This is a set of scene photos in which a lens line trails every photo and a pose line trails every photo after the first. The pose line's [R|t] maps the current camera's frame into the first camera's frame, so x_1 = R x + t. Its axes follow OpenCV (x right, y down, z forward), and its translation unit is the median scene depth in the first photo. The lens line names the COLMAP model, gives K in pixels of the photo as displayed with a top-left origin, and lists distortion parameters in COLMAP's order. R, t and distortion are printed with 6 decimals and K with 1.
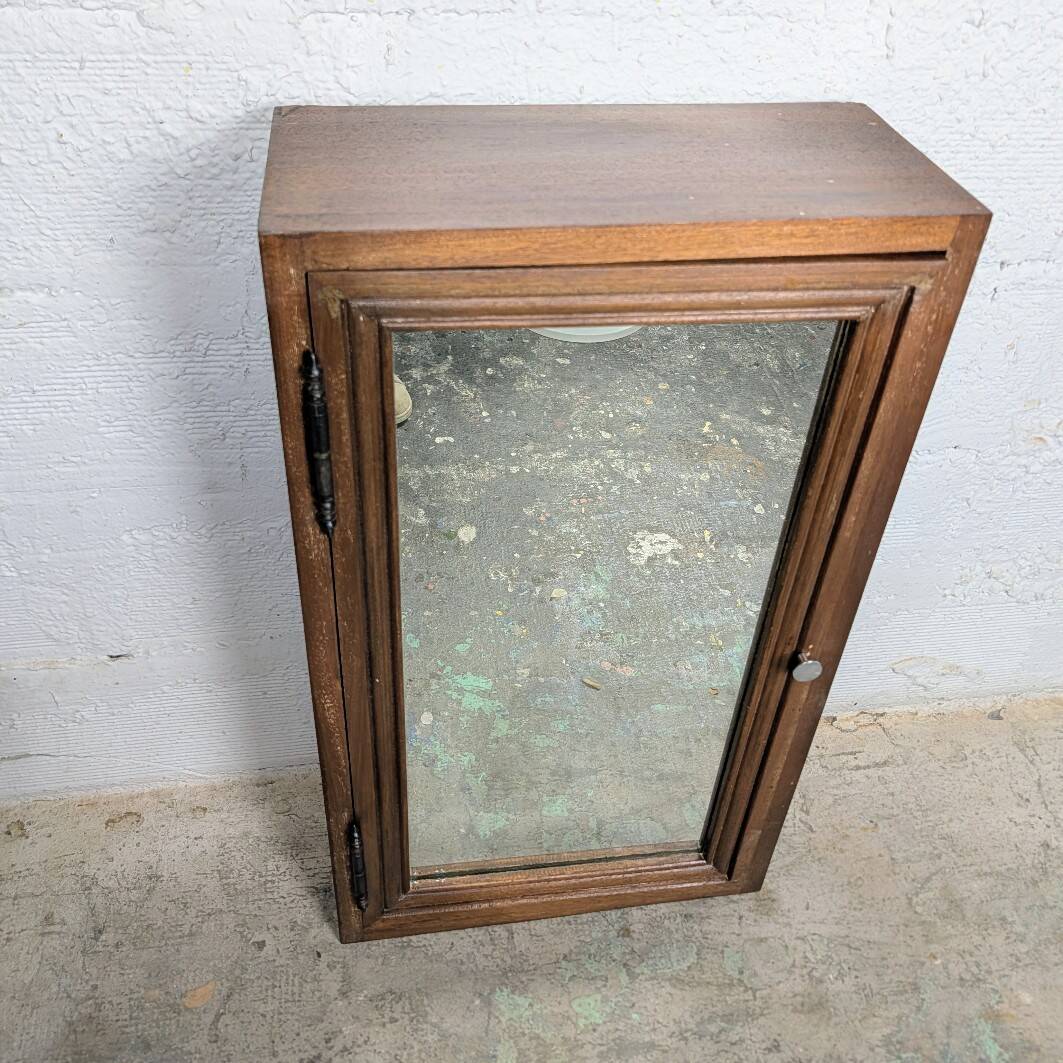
lens RADIAL K [[1007.7, 0, 527.8], [0, 1007.7, 405.5], [0, 0, 1]] dist [0.010527, -0.008543]
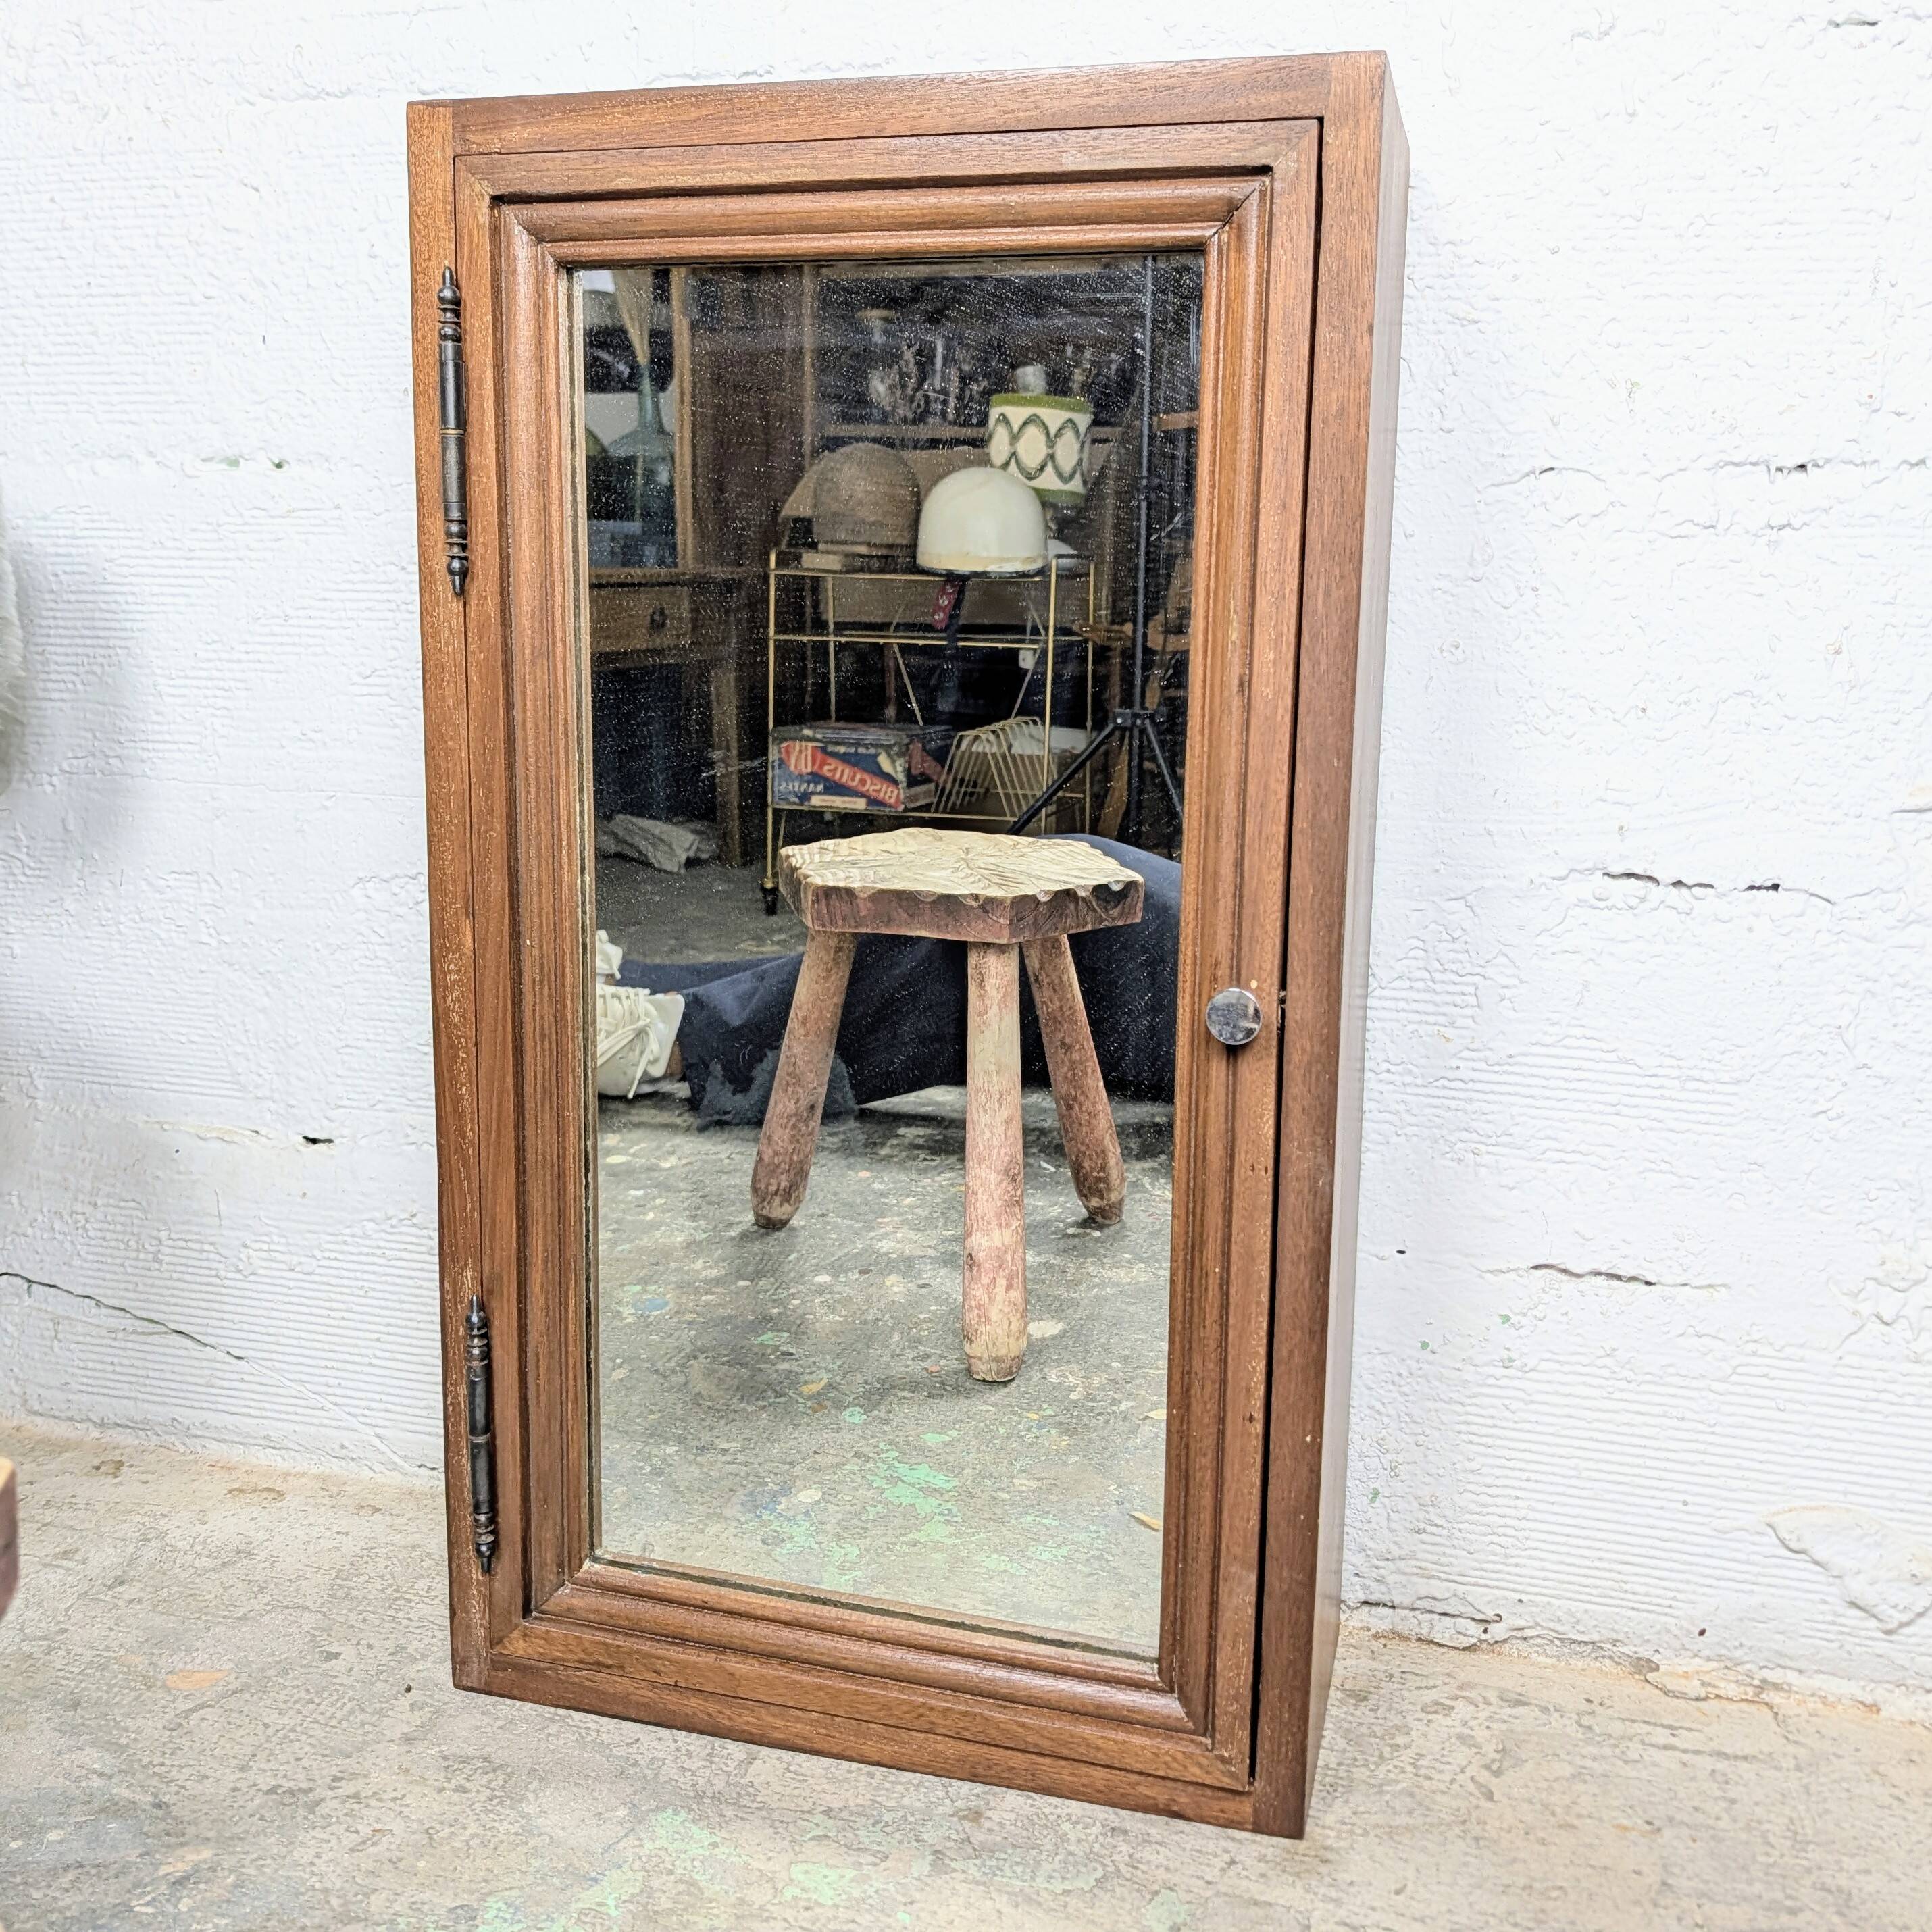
lens RADIAL K [[1969.5, 0, 967.9], [0, 1969.5, 911.2], [0, 0, 1]] dist [0.003398, -0.001146]
pose [[0.911931, 0.031048, -0.409167, 0.468480], [-0.216508, 0.883447, -0.415507, 0.553068], [0.348577, 0.467501, 0.812365, 0.080342]]
